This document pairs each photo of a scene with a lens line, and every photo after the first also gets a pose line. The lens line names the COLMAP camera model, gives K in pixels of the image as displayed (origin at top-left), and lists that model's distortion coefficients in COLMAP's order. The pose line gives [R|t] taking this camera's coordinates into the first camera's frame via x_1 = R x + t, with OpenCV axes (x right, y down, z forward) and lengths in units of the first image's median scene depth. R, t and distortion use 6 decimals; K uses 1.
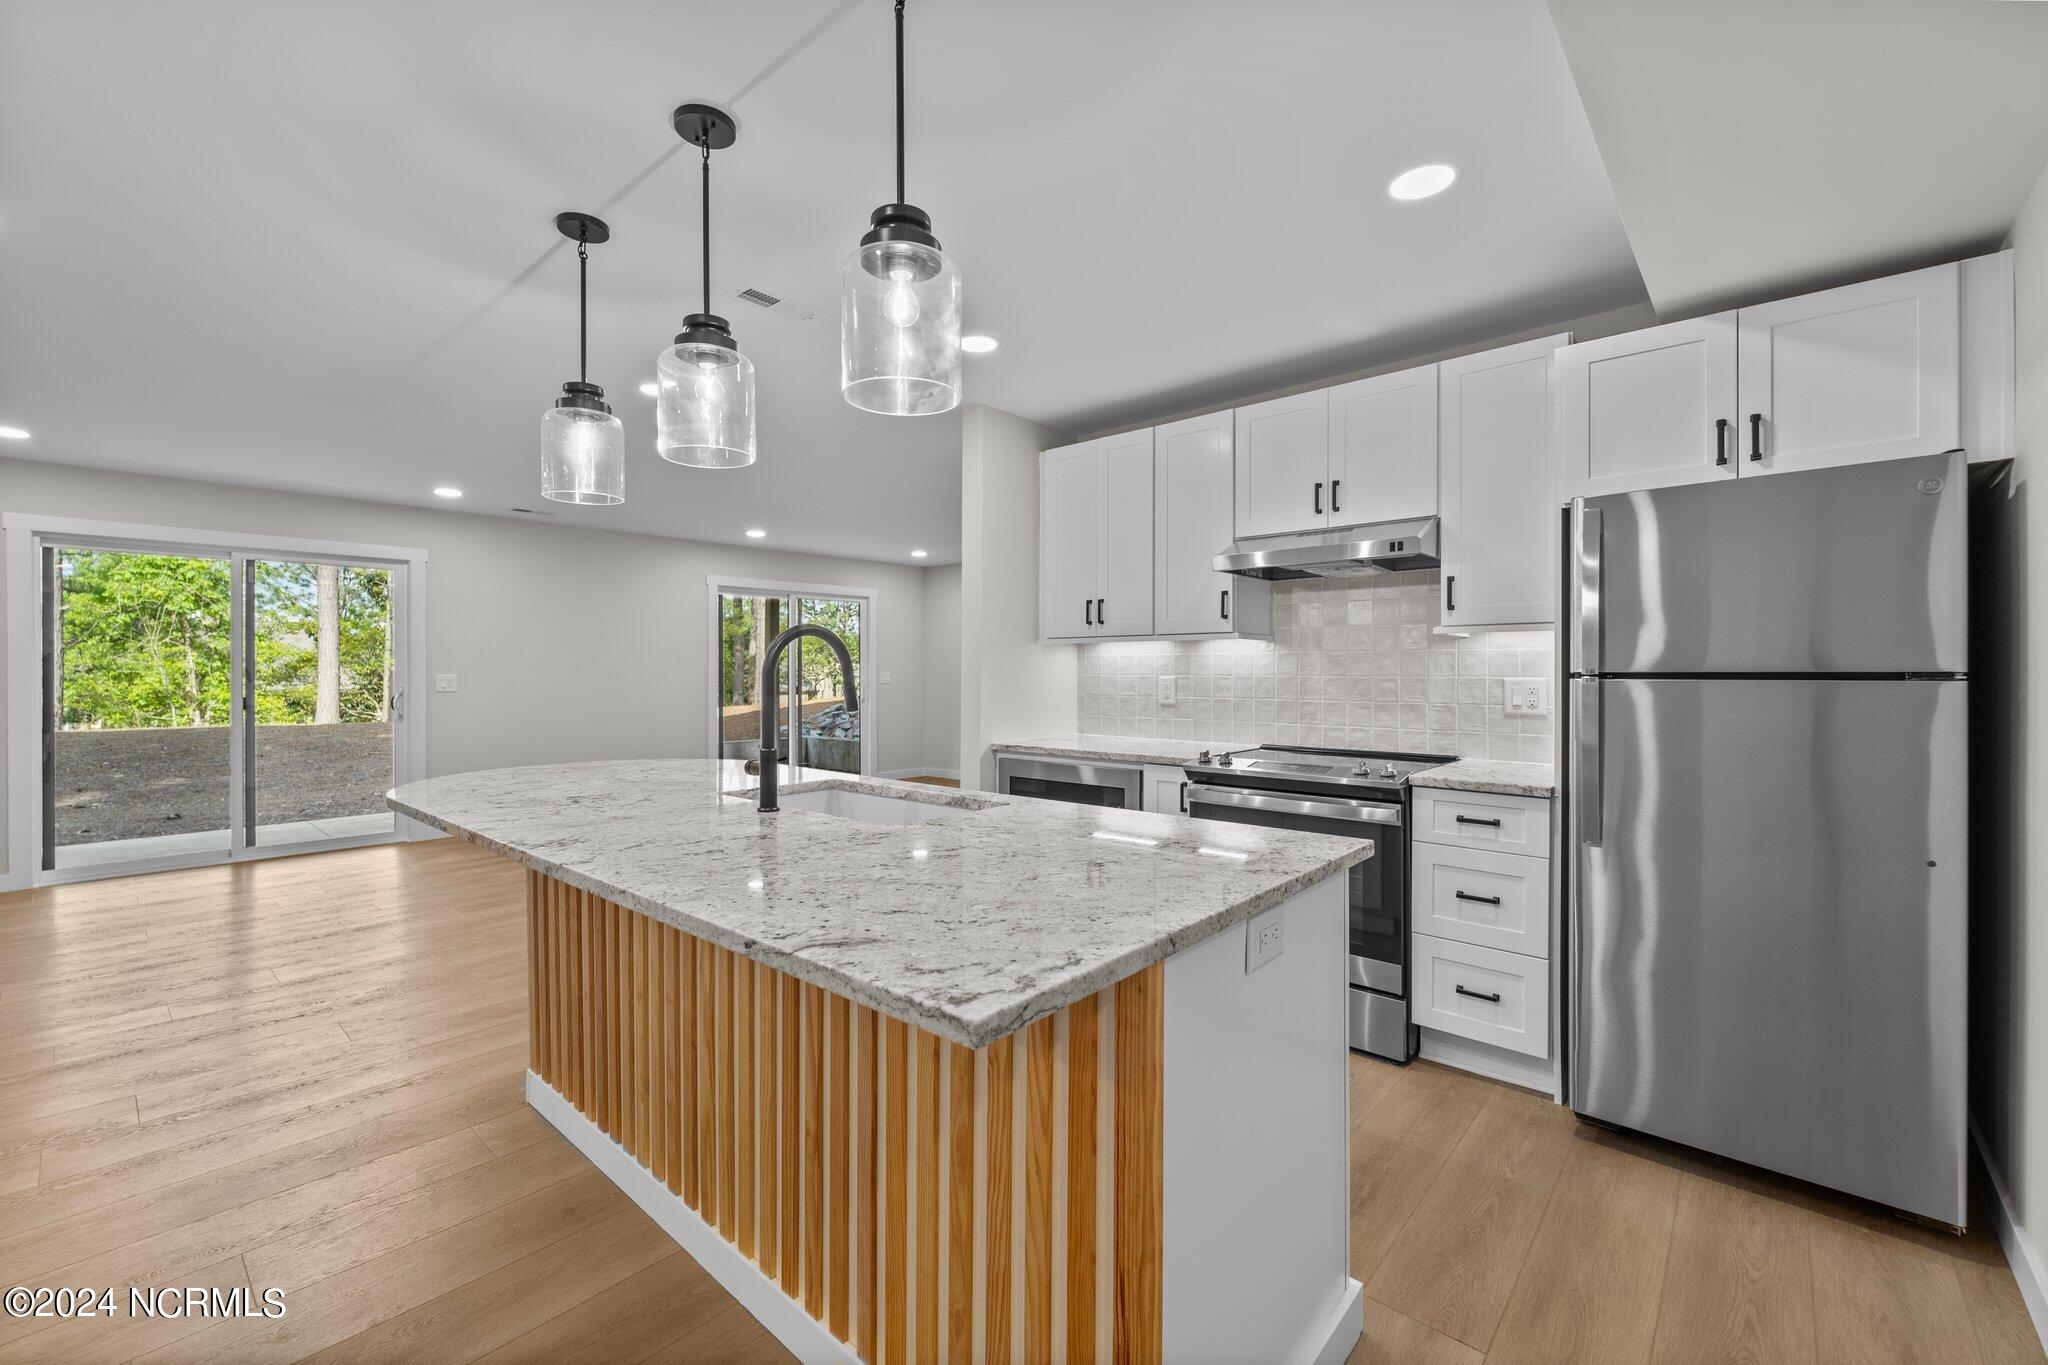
lens RADIAL K [[833.2, 0, 1017.9], [0, 833.2, 663.8], [0, 0, 1]] dist [0.002231, -0.000036]
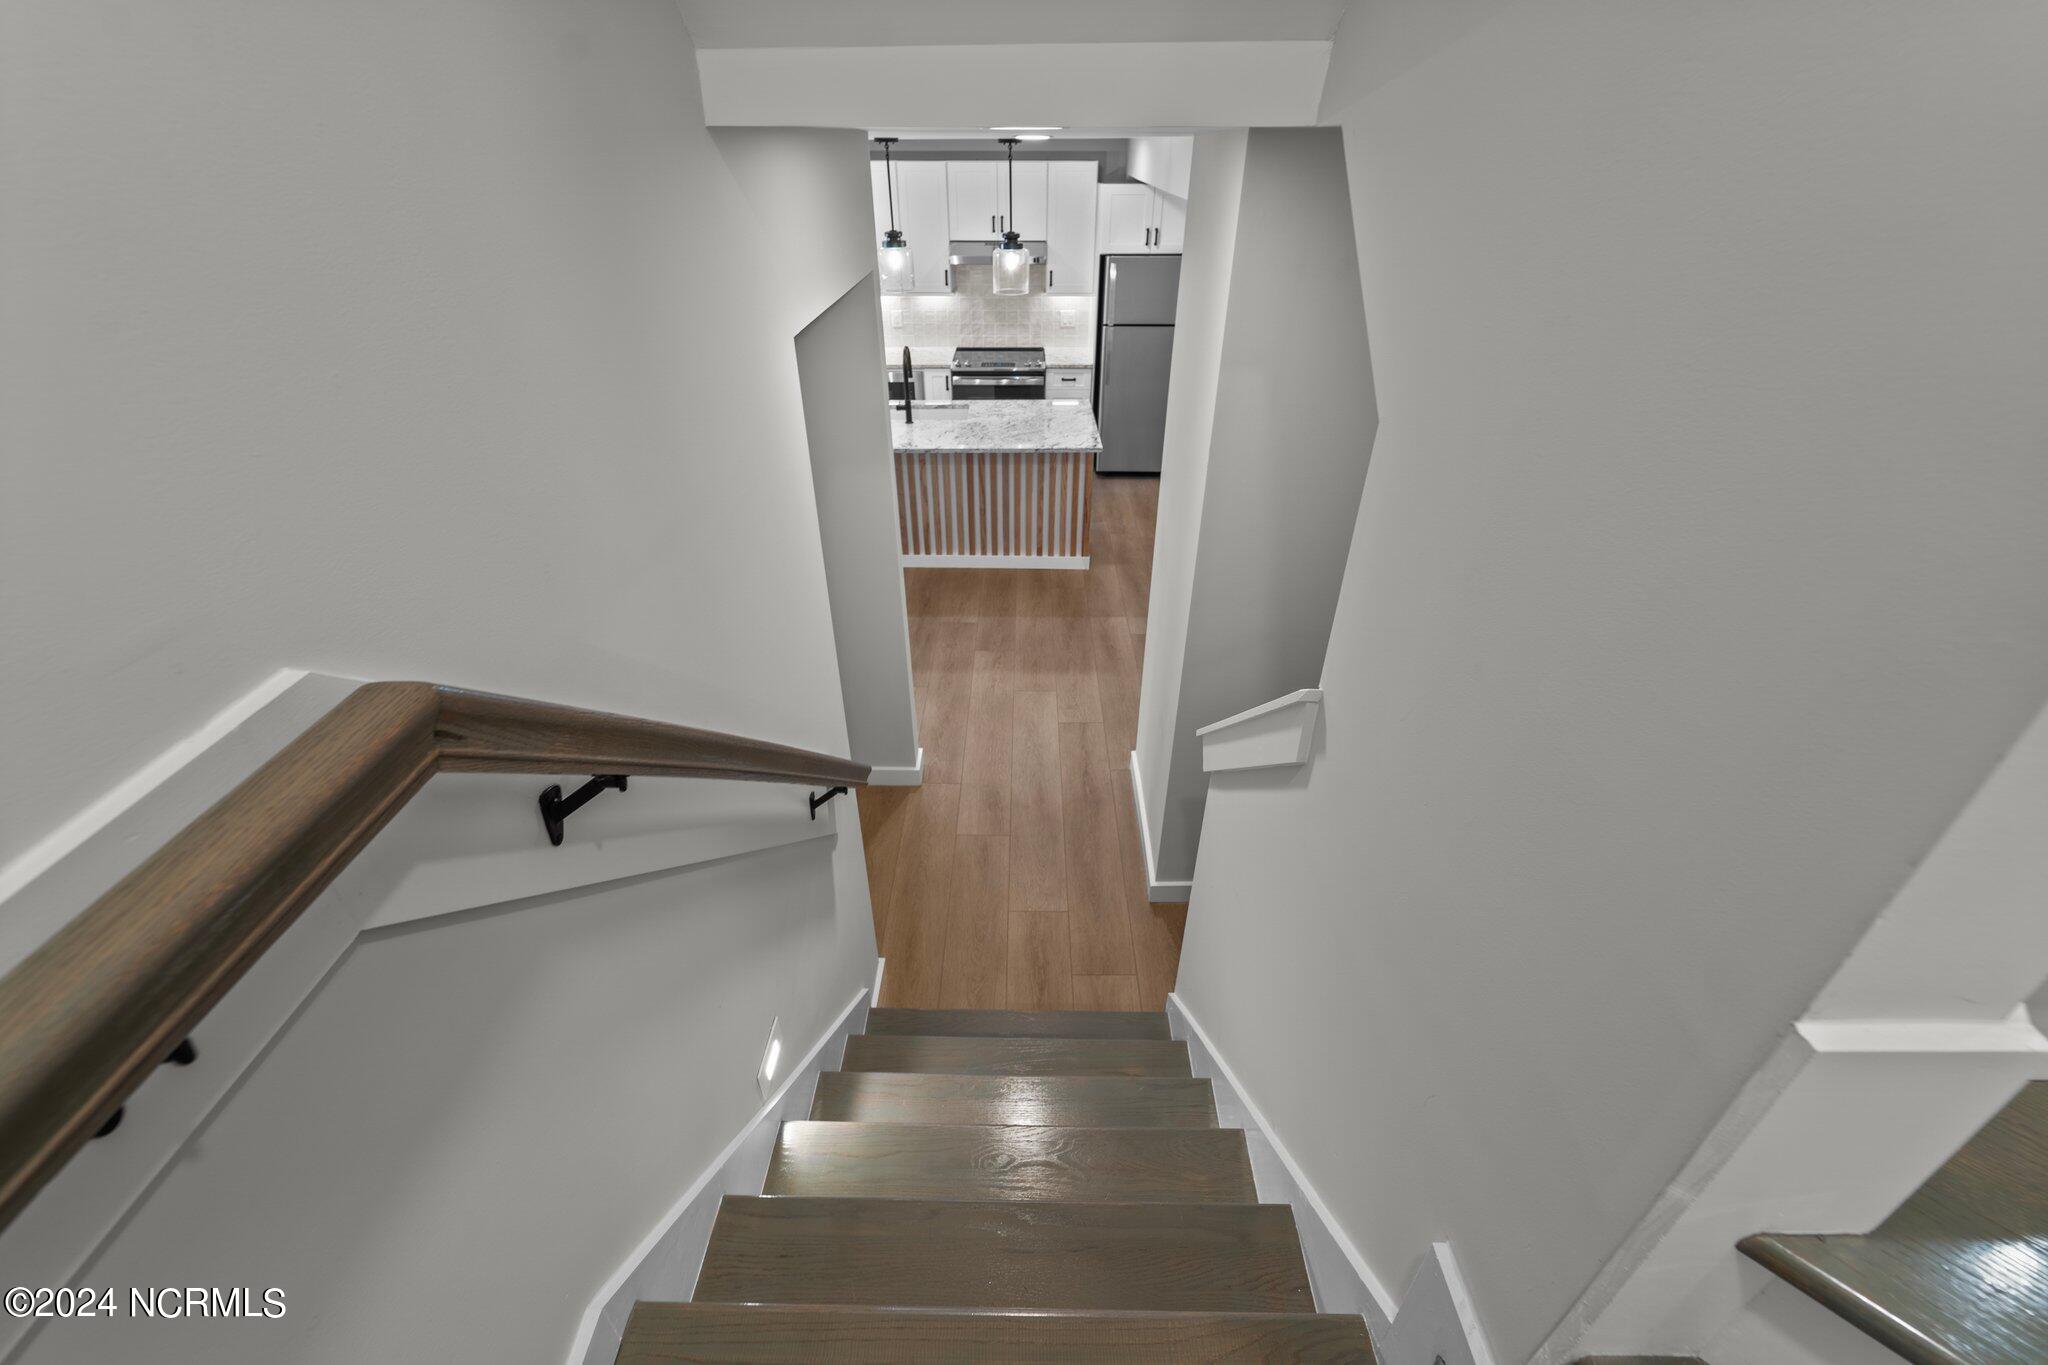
lens RADIAL K [[833.2, 0, 1017.9], [0, 833.2, 663.8], [0, 0, 1]] dist [0.002231, -0.000036]
pose [[0.754614, -0.345384, 0.557913, -1.044325], [-0.006351, 0.846375, 0.532550, -0.350581], [-0.656138, -0.405413, 0.636493, -0.742250]]
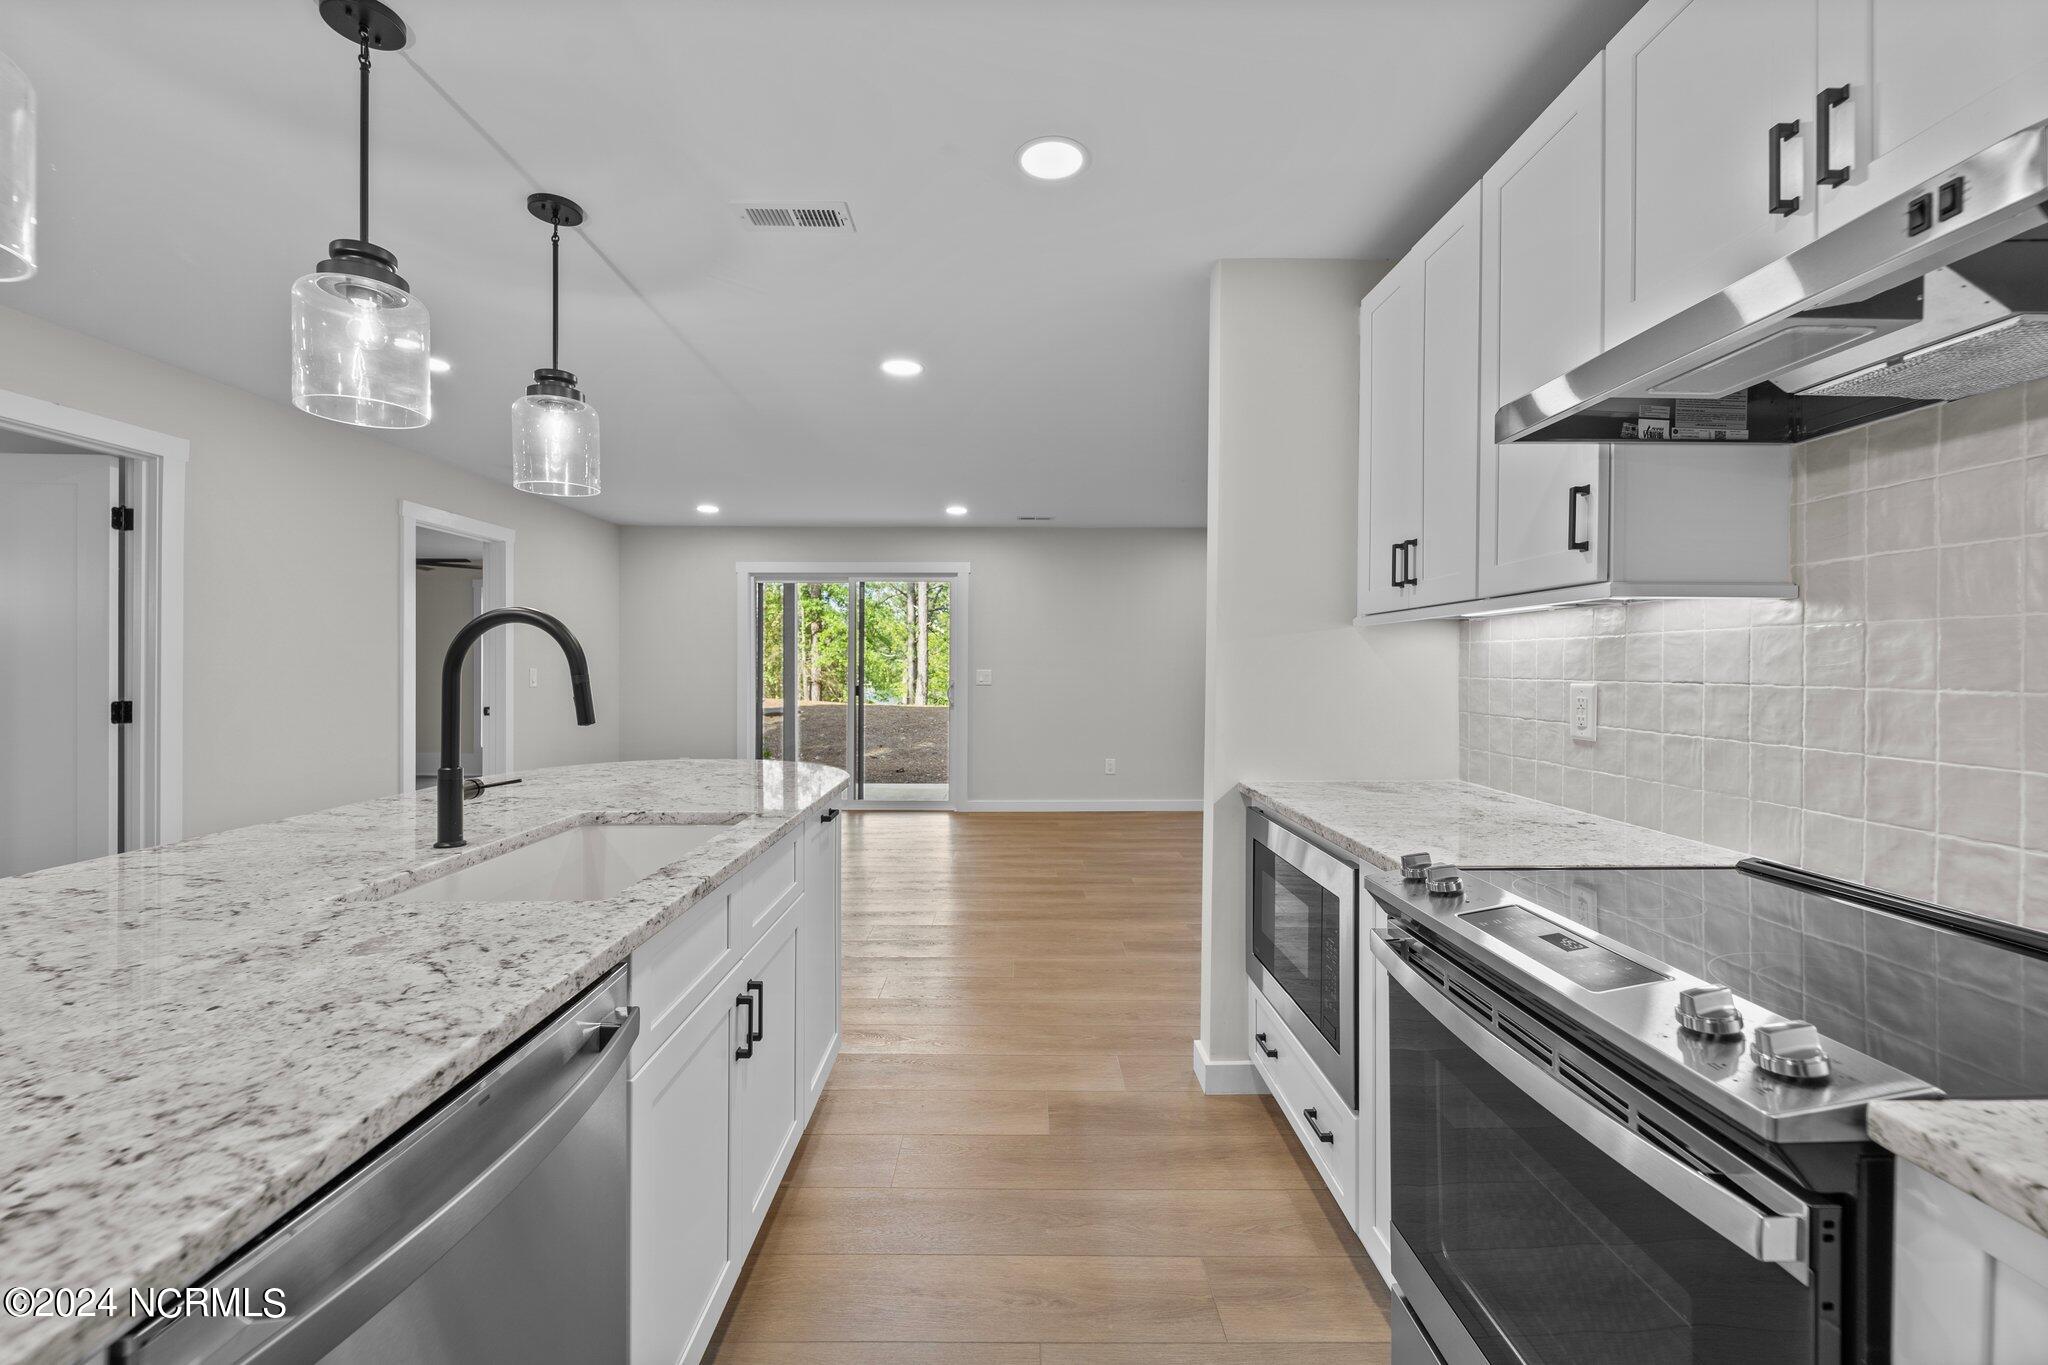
lens RADIAL K [[833.2, 0, 1017.9], [0, 833.2, 663.8], [0, 0, 1]] dist [0.002231, -0.000036]
pose [[0.675212, -0.000036, -0.737623, 0.369669], [0.004353, 0.999983, 0.003936, 0.000701], [0.737611, -0.005868, 0.675201, 0.496284]]
